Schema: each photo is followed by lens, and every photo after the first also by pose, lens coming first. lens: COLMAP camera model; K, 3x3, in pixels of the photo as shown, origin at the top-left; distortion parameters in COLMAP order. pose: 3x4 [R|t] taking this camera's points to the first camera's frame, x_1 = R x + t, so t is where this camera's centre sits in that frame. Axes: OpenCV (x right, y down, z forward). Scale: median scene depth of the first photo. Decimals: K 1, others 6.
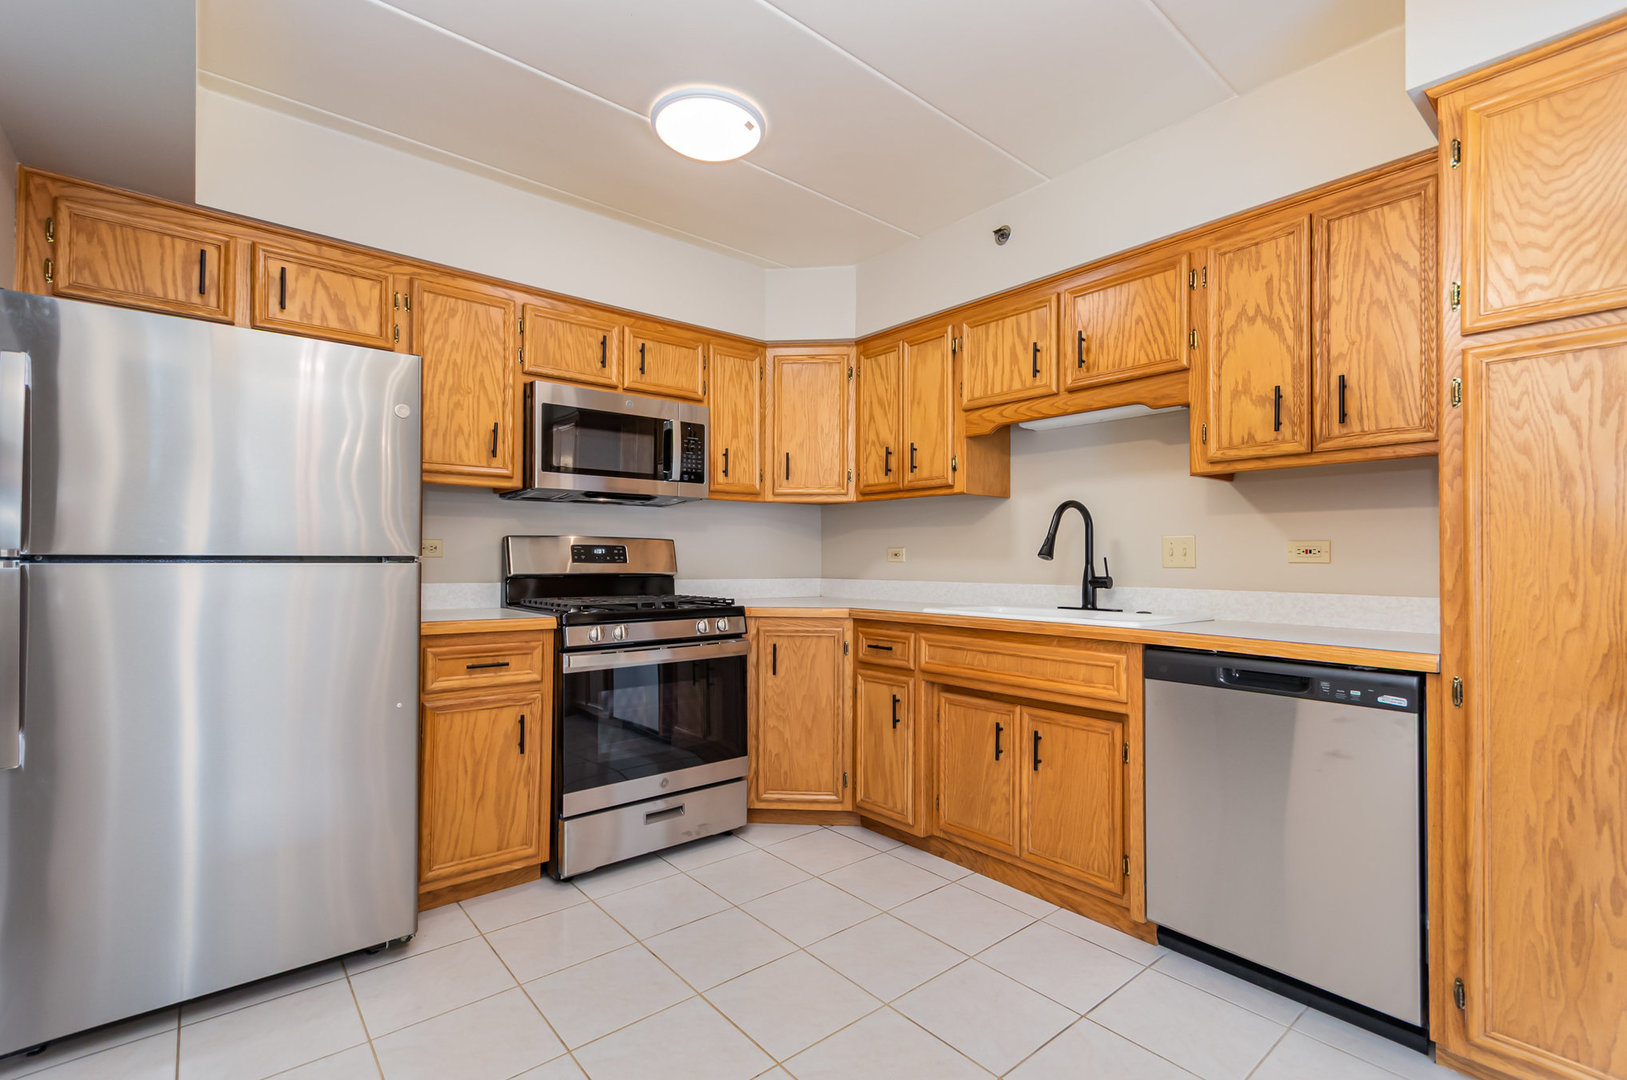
lens RADIAL K [[718.2, 0, 810.0], [0, 718.2, 541.5], [0, 0, 1]] dist [0.001966, 0.000723]
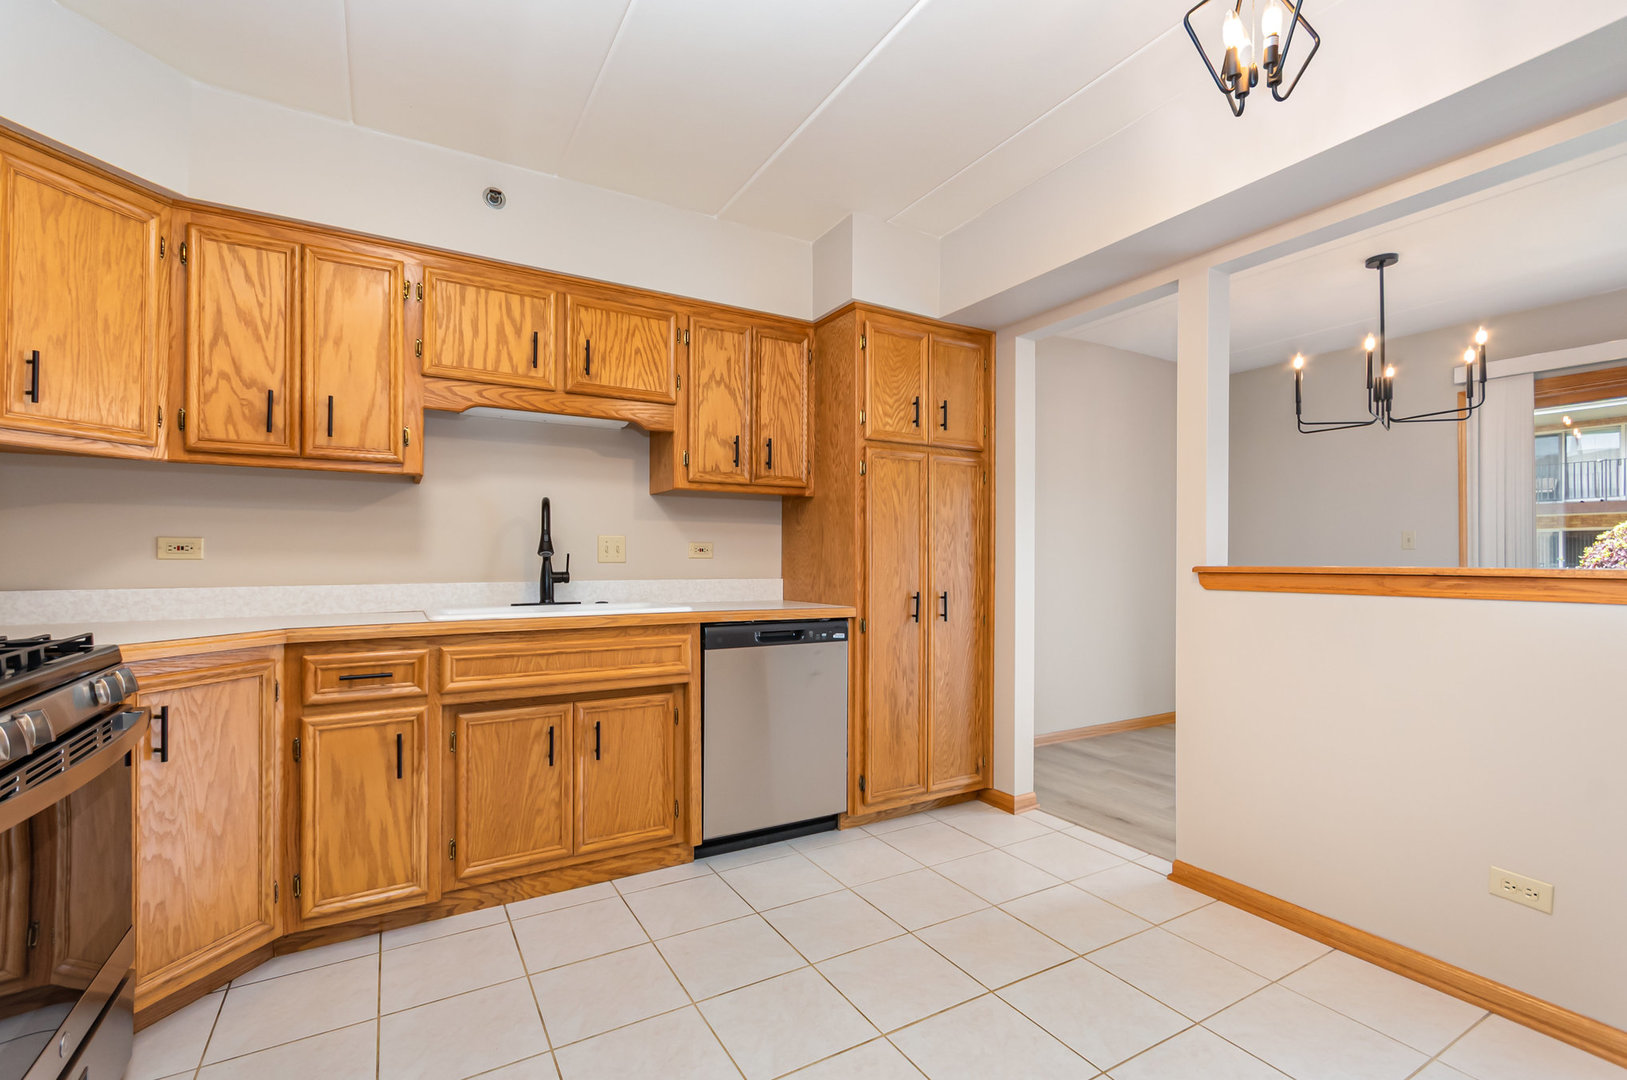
lens RADIAL K [[718.2, 0, 810.0], [0, 718.2, 541.5], [0, 0, 1]] dist [0.001966, 0.000723]
pose [[0.180708, 0.021317, 0.983306, -0.633250], [-0.025135, 0.999539, -0.017050, 0.014553], [-0.983215, -0.021635, 0.181161, 0.505720]]
